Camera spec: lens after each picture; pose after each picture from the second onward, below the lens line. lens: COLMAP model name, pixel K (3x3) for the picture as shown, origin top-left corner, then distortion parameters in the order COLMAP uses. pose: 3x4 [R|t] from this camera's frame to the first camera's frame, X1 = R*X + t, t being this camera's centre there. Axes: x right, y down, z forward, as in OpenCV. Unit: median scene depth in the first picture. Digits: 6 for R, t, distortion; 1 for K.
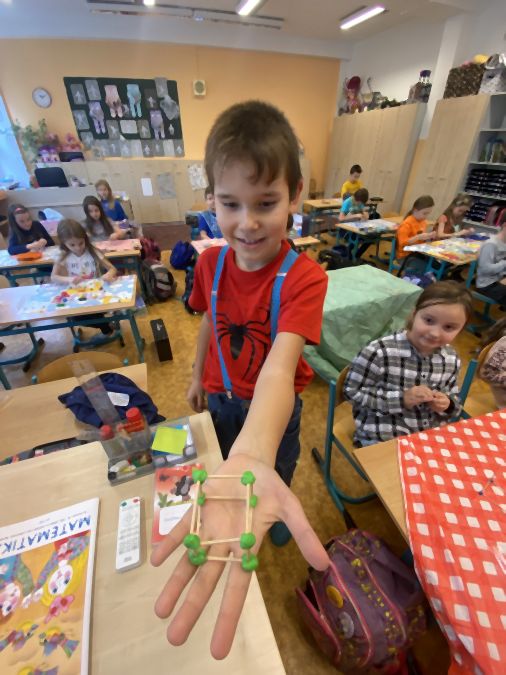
lens RADIAL K [[265.6, 0, 249.3], [0, 265.6, 340.1], [0, 0, 1]] dist [-0.027147, -0.000564]
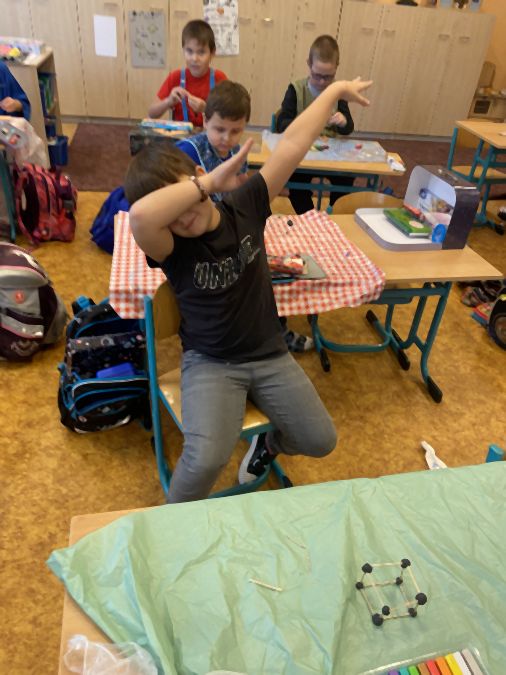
lens RADIAL K [[517.3, 0, 253.4], [0, 517.3, 334.8], [0, 0, 1]] dist [-0.020435, 0.013496]
pose [[0.981266, 0.168562, -0.093298, 0.018923], [-0.171113, 0.985049, -0.019993, -0.123861], [0.088533, 0.035582, 0.995437, 0.193630]]
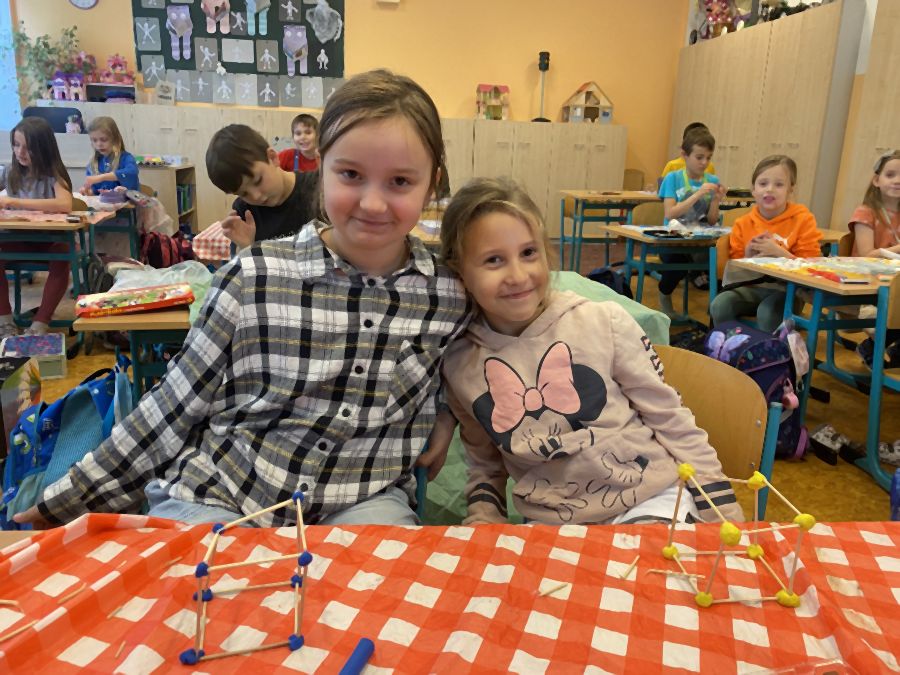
lens RADIAL K [[689.7, 0, 457.9], [0, 689.7, 336.4], [0, 0, 1]] dist [-0.020435, 0.013496]
pose [[0.984990, 0.075804, -0.155073, 0.199136], [-0.126697, 0.927657, -0.351285, 0.093237], [0.117226, 0.365659, 0.923337, 0.037872]]
